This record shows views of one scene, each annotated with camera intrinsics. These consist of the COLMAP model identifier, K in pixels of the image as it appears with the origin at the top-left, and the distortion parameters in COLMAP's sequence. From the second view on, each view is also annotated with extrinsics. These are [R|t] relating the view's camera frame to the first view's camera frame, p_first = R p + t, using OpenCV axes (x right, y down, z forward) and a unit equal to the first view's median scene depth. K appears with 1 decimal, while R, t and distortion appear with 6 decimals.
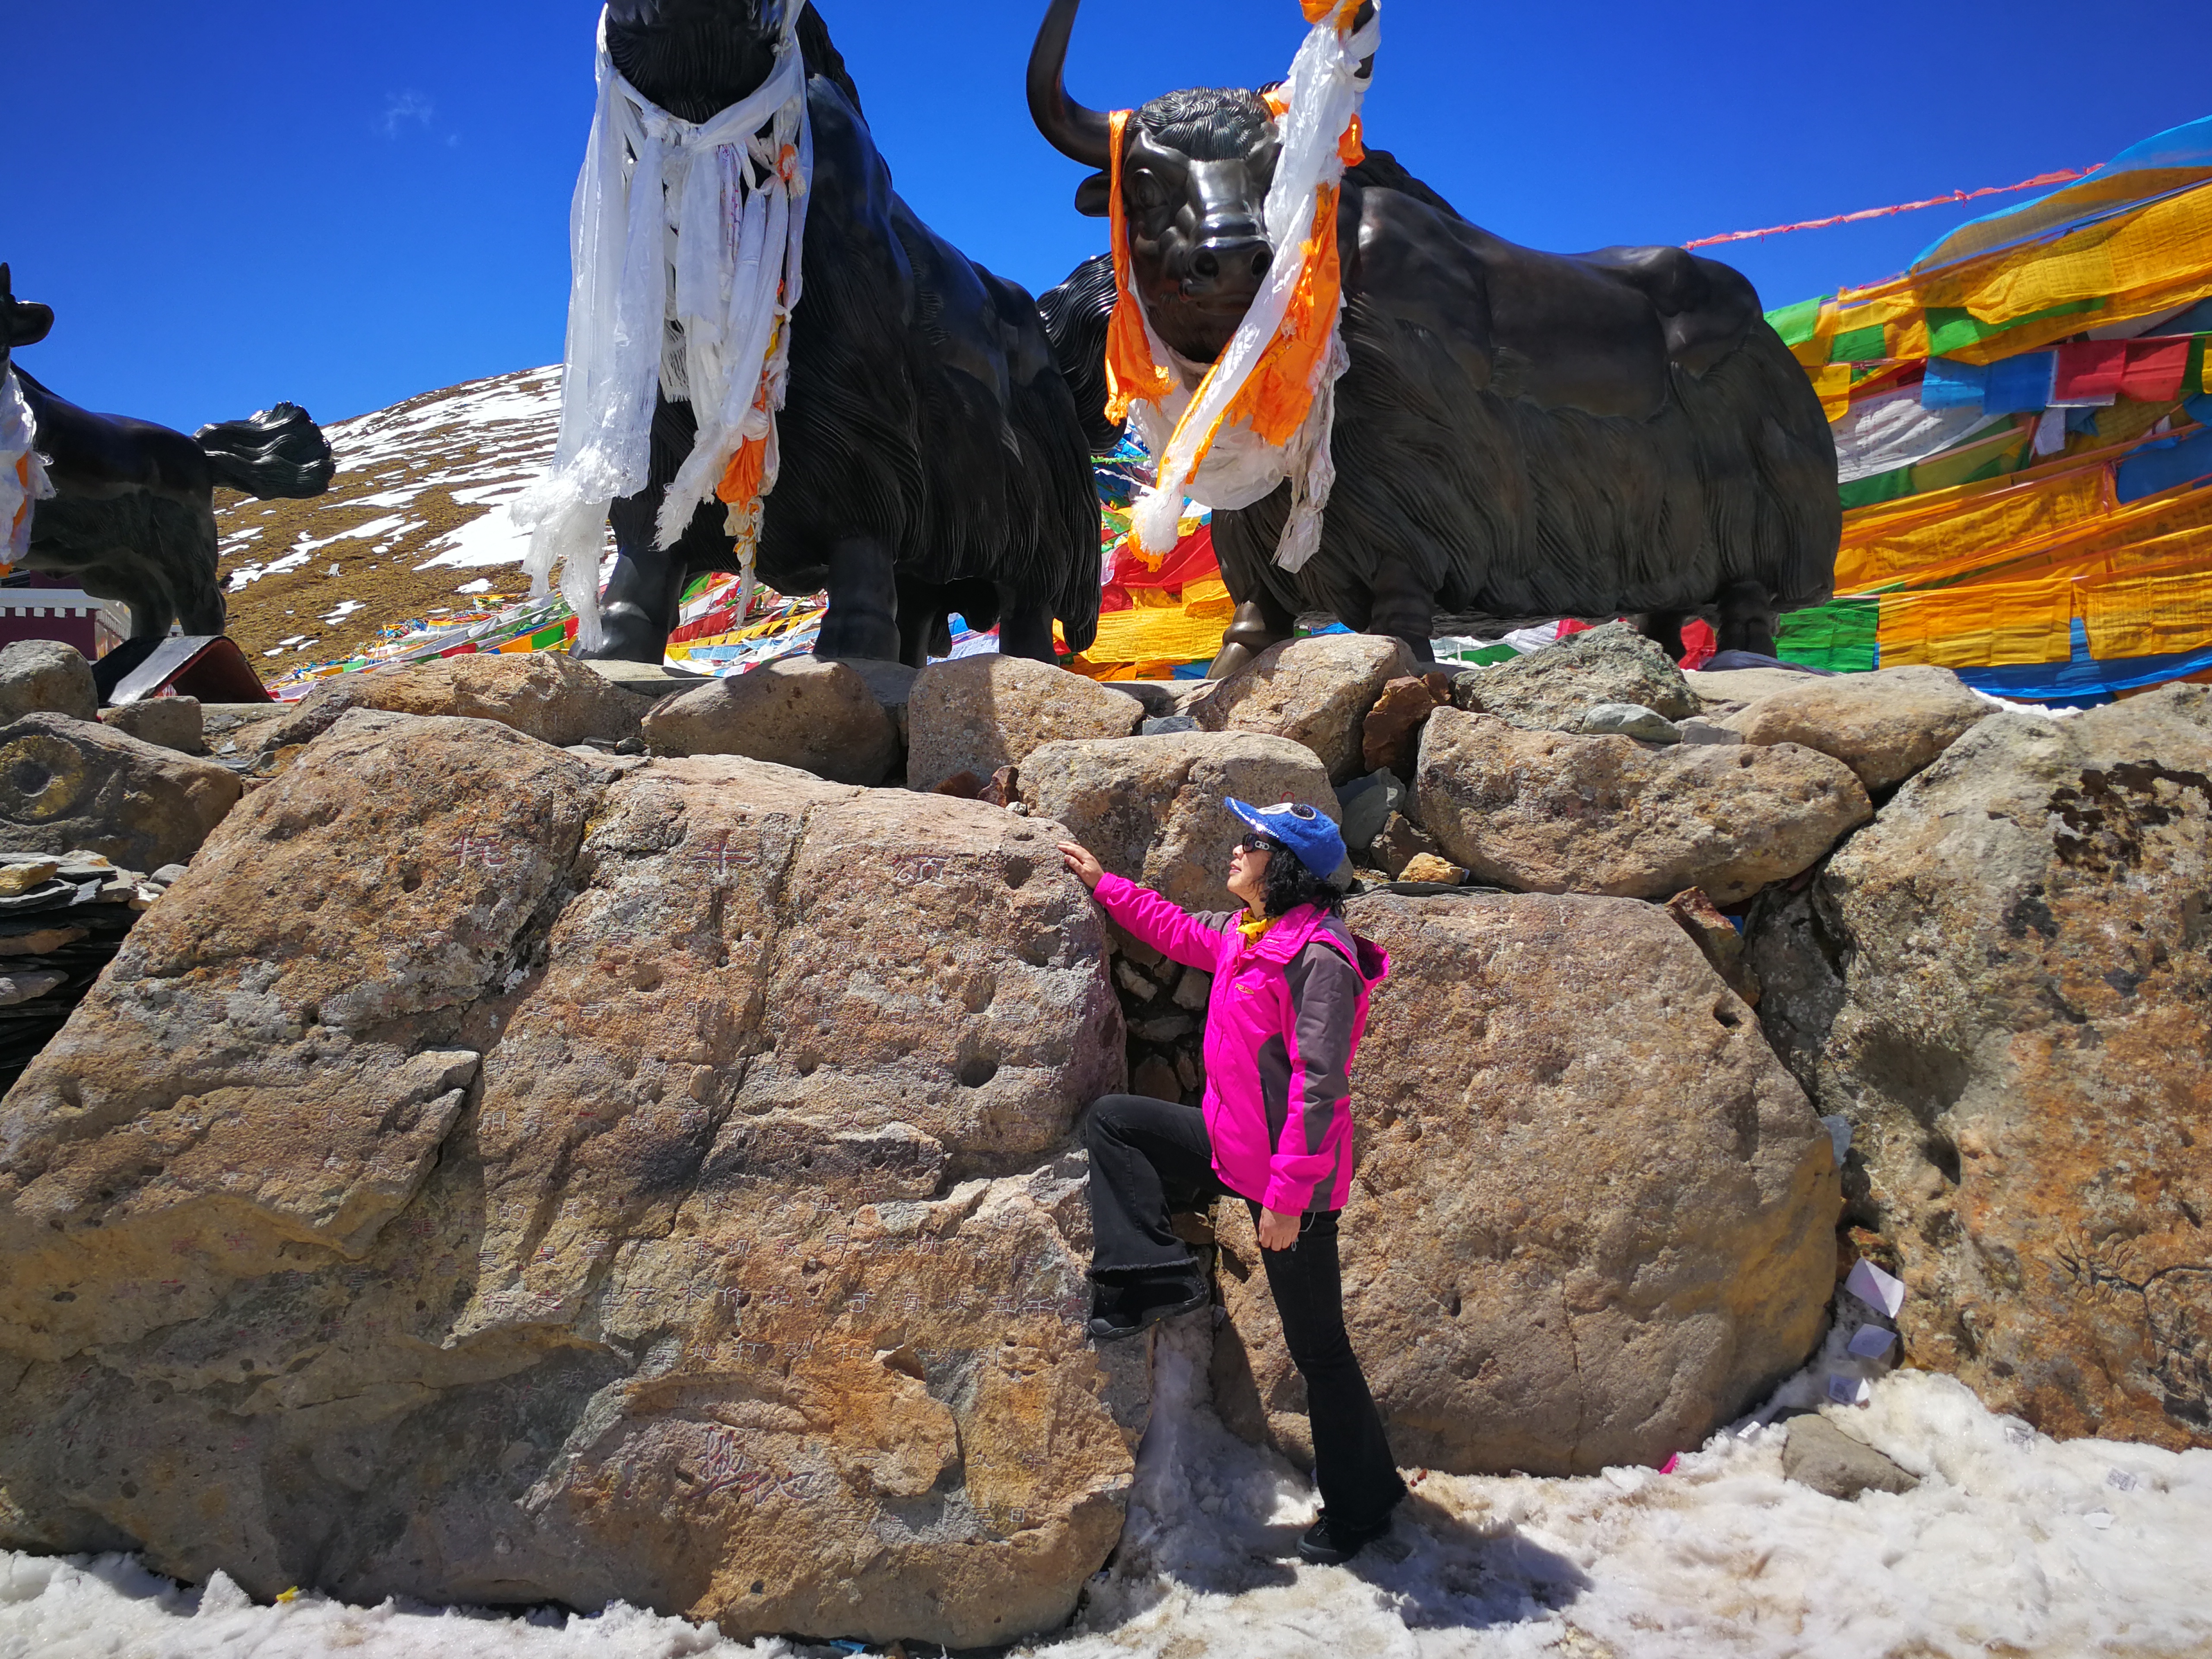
lens RADIAL K [[1805.5, 0, 1109.8], [0, 1805.5, 878.3], [0, 0, 1]] dist [0.020497, -0.038989]
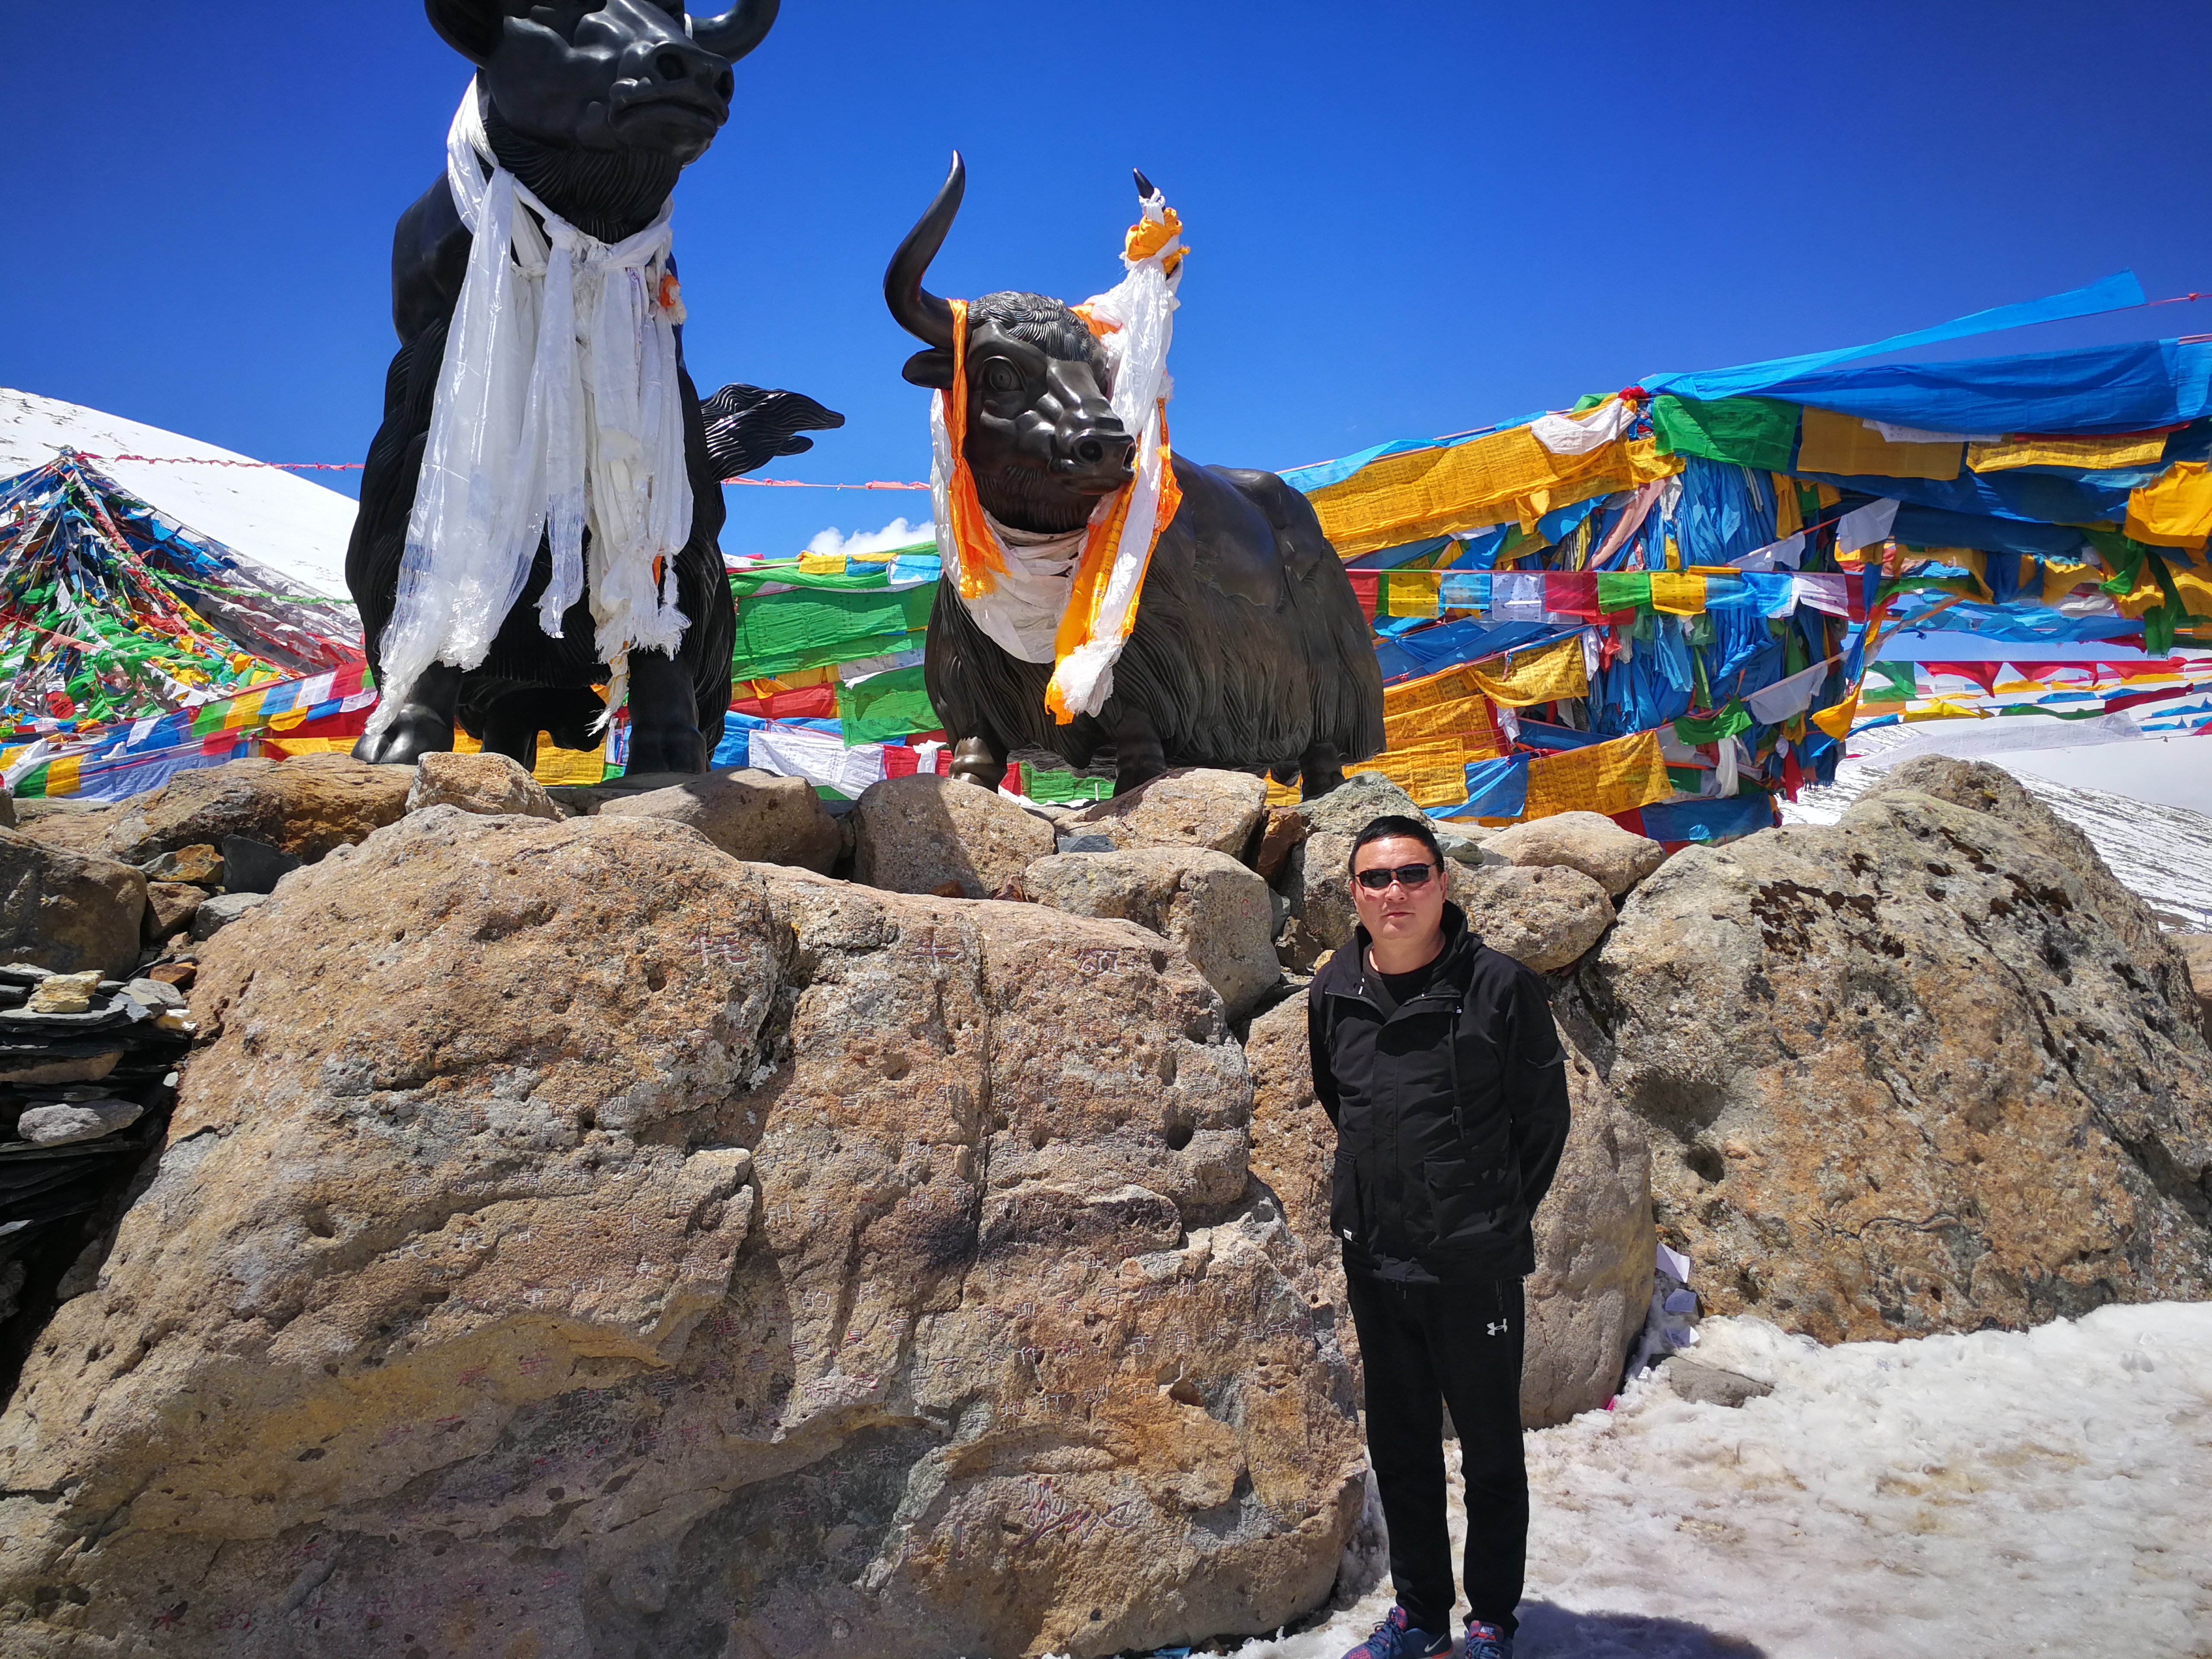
lens RADIAL K [[1780.4, 0, 1096.7], [0, 1780.4, 898.4], [0, 0, 1]] dist [0.010746, -0.032302]
pose [[0.867365, 0.005960, 0.497636, -0.672059], [0.027805, 0.997786, -0.060414, 0.022661], [-0.496895, 0.066238, 0.865279, 0.036570]]
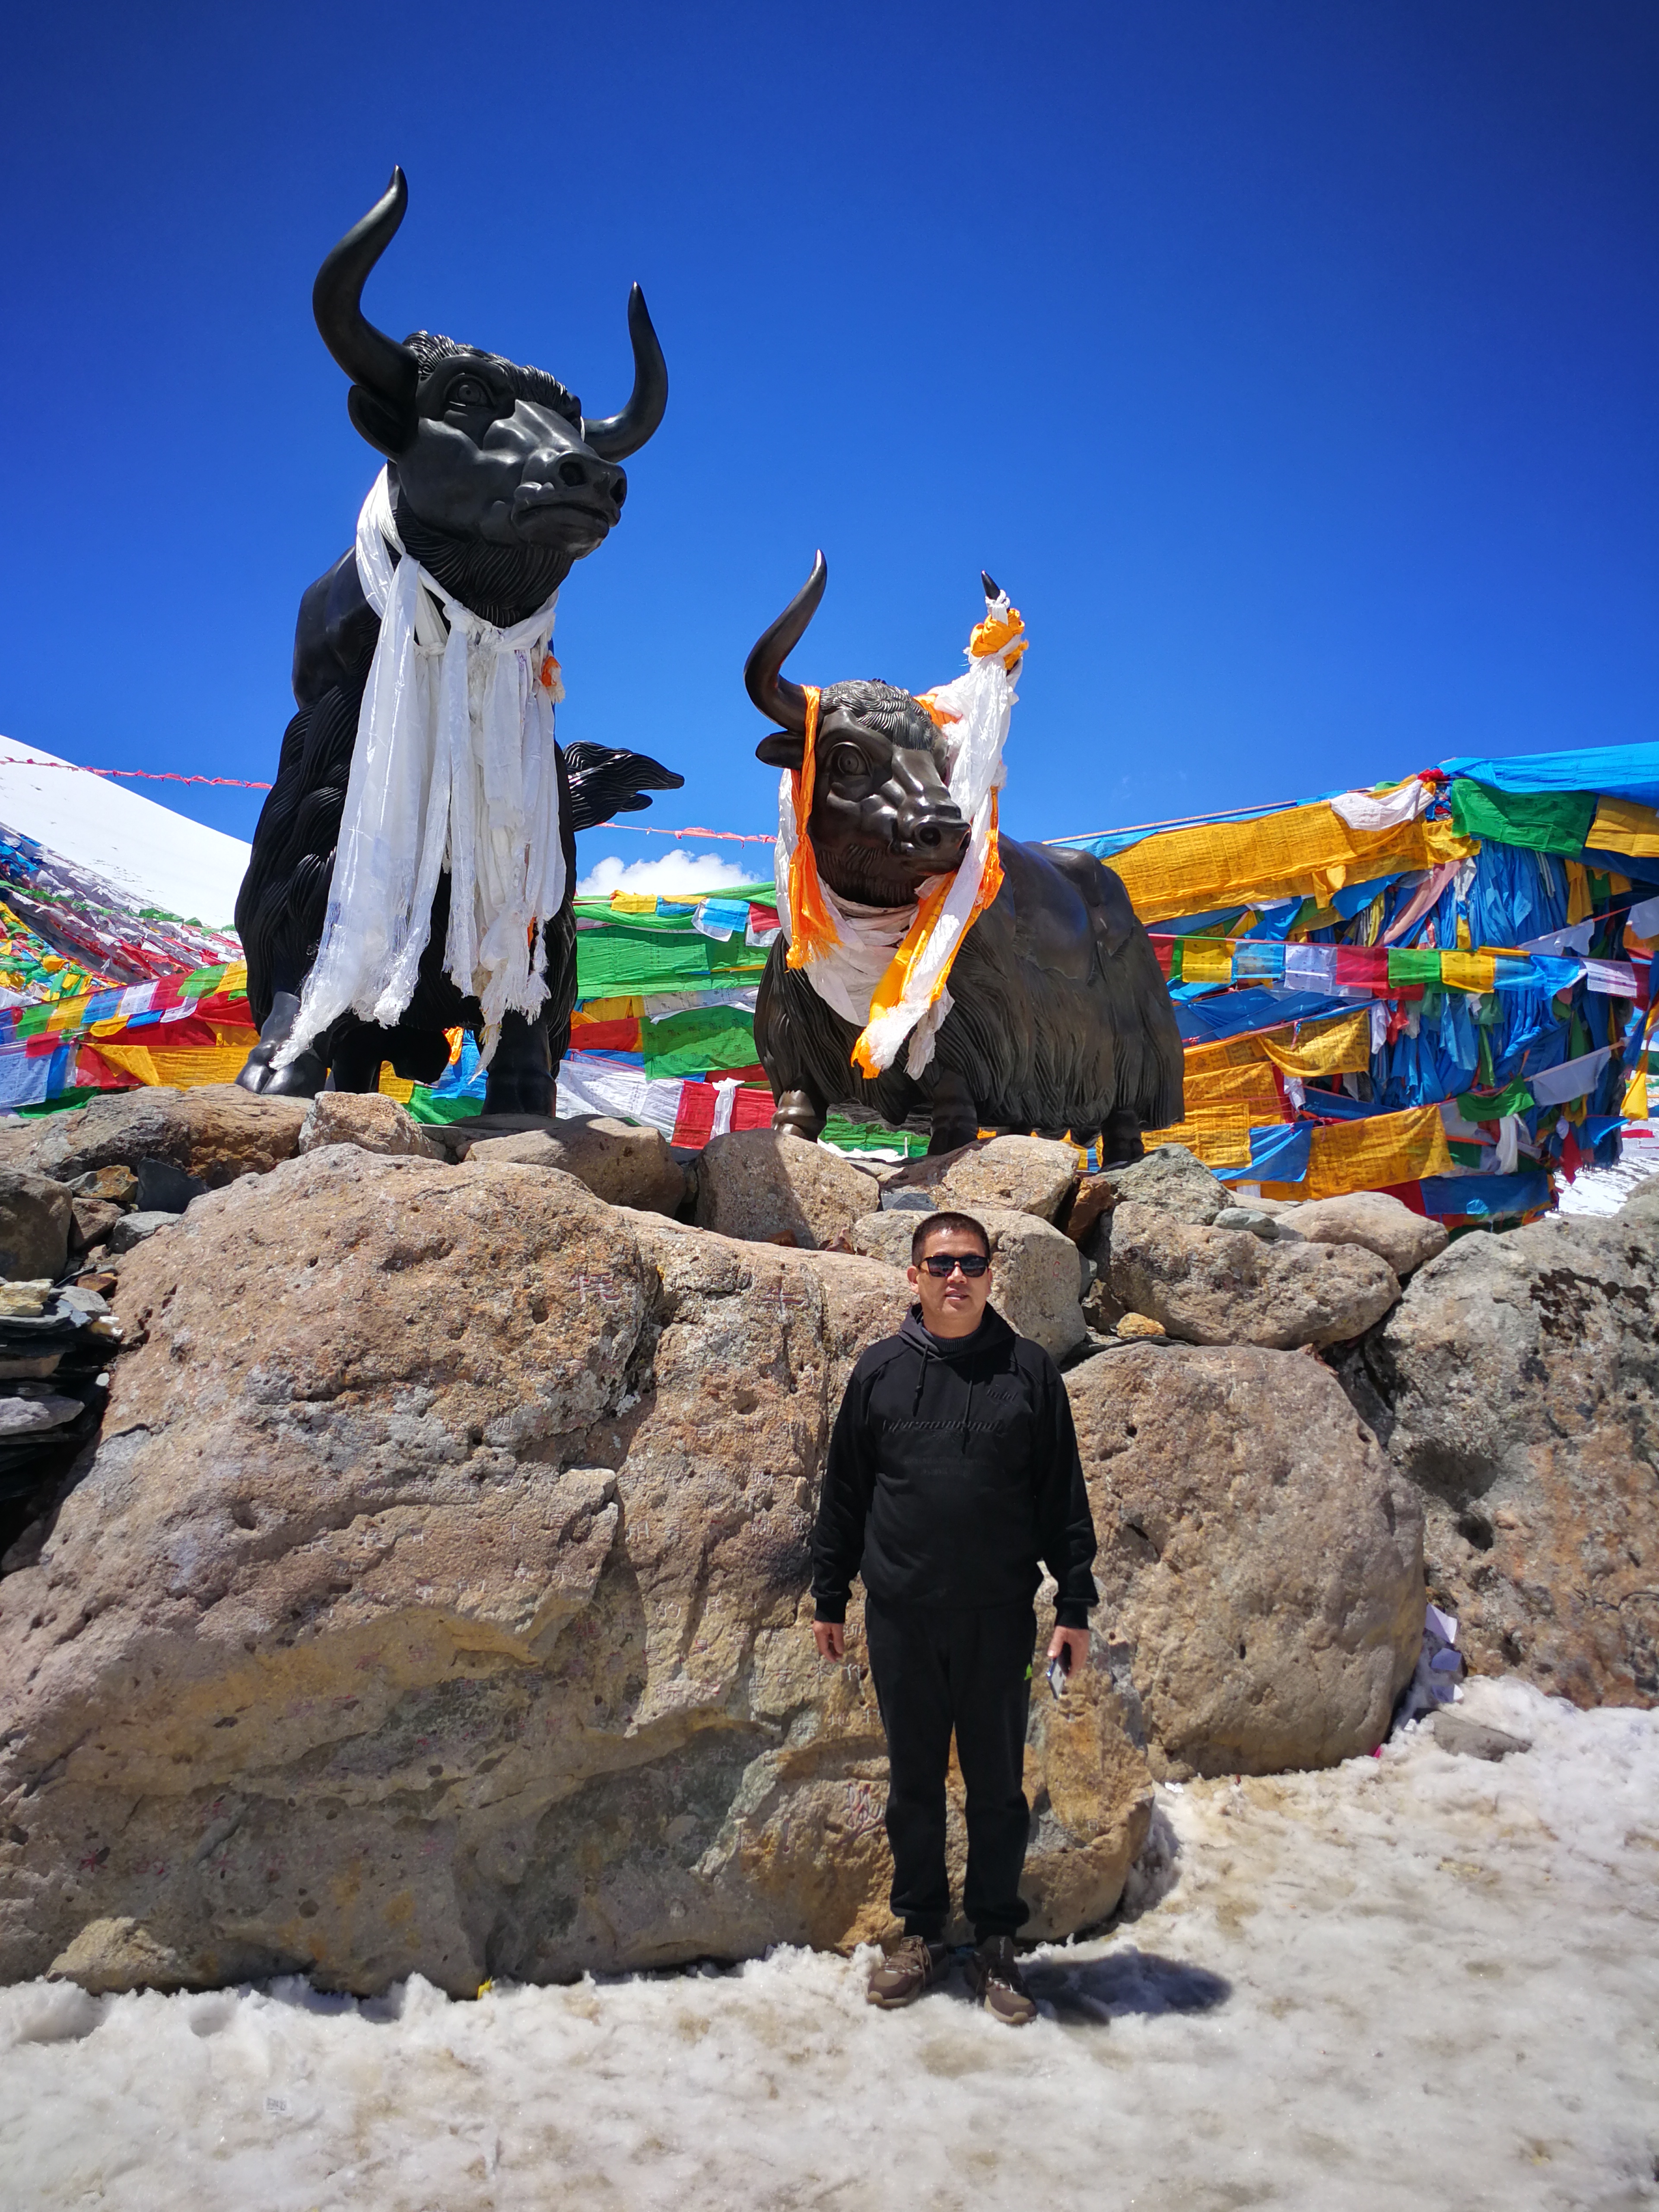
lens RADIAL K [[1780.4, 0, 830.4], [0, 1780.4, 1206.3], [0, 0, 1]] dist [0.010746, -0.032302]
pose [[0.874903, 0.058483, 0.480754, -0.765986], [-0.025423, 0.996859, -0.075000, 0.013118], [-0.483631, 0.053395, 0.873642, -0.032242]]
